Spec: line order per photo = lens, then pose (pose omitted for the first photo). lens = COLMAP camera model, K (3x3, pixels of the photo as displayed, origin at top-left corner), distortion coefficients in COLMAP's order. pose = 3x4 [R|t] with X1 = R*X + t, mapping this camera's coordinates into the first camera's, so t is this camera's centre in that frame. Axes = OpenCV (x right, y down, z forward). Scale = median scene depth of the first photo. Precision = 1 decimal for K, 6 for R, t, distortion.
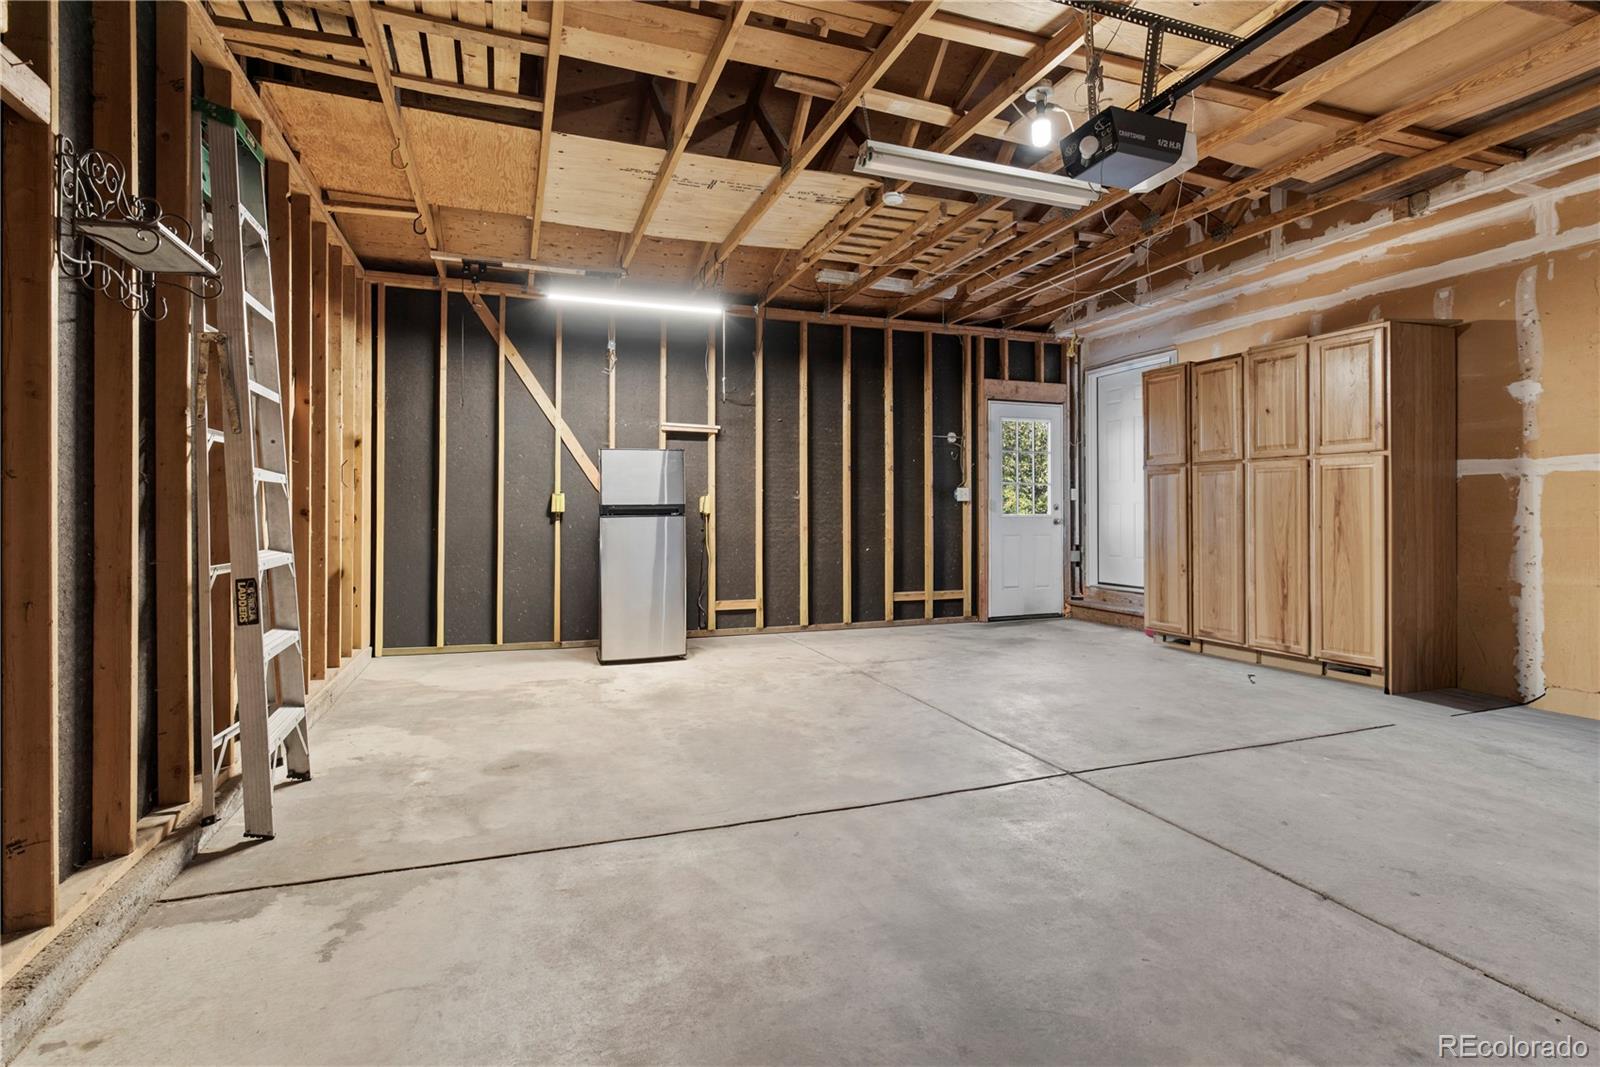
lens RADIAL K [[790.9, 0, 800.4], [0, 790.9, 503.7], [0, 0, 1]] dist [0.000961, 0.000197]
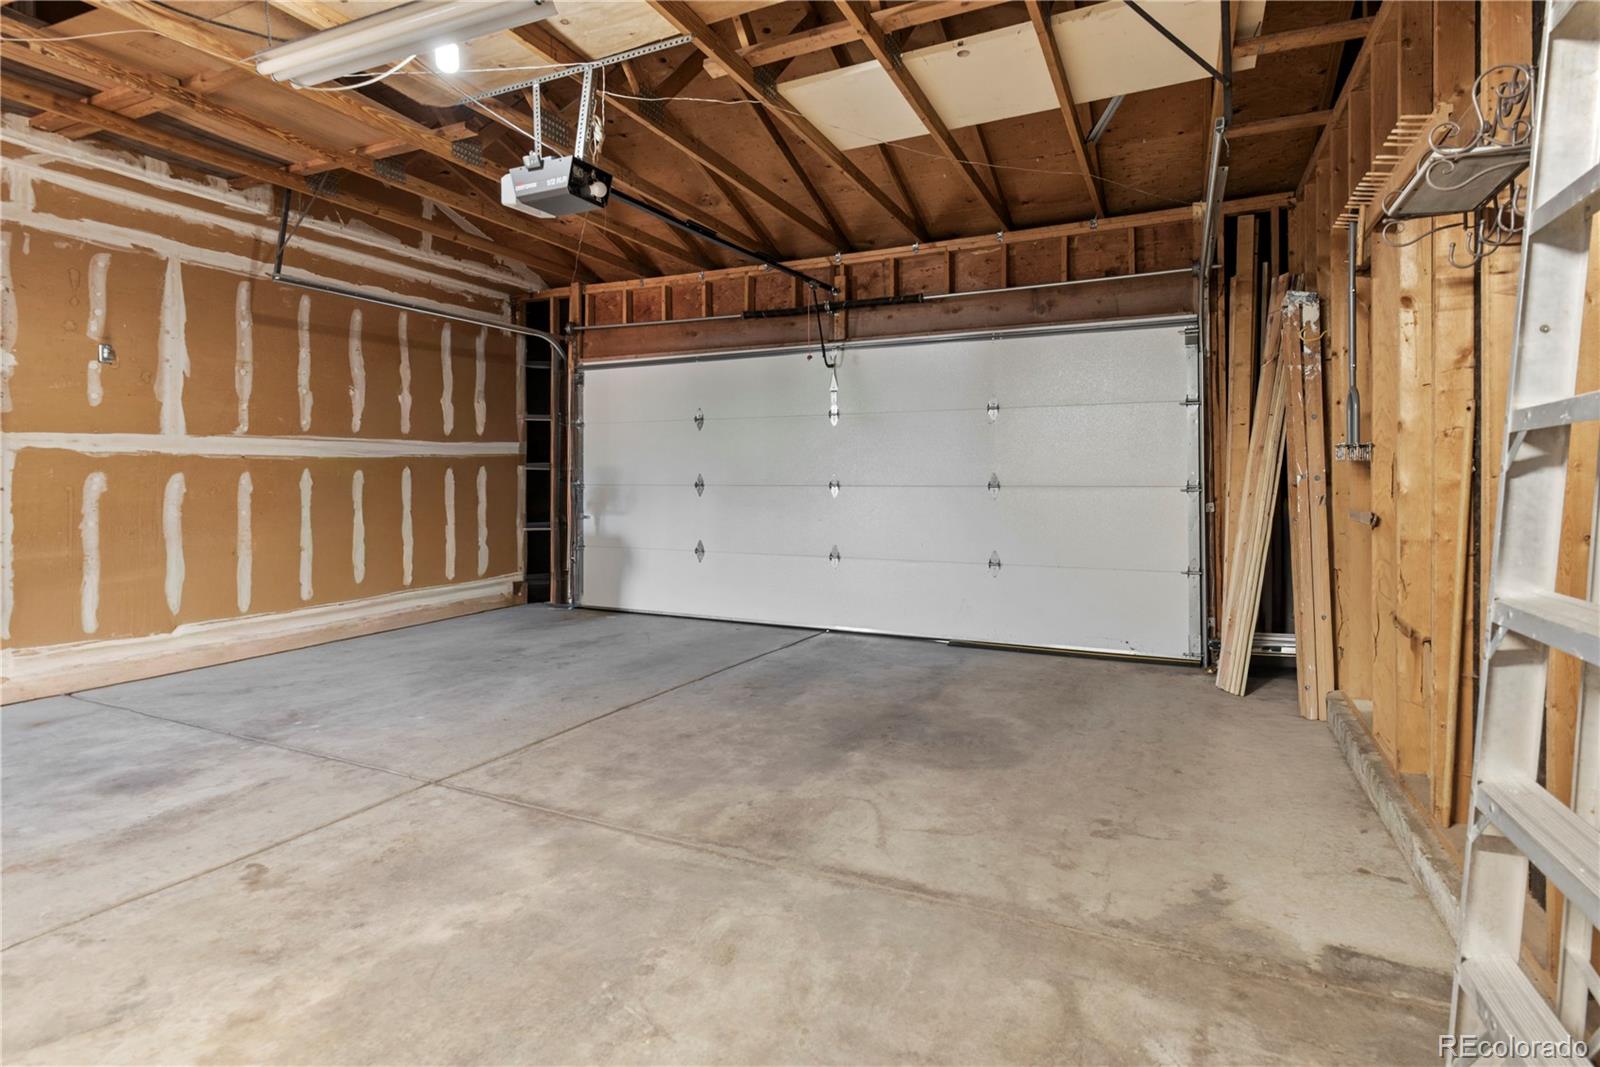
lens RADIAL K [[790.9, 0, 800.4], [0, 790.9, 503.7], [0, 0, 1]] dist [0.000961, 0.000197]
pose [[-0.697758, -0.018576, 0.716092, -0.695651], [-0.007156, 0.999795, 0.018963, 0.006339], [-0.716297, 0.008108, -0.697748, 1.572309]]
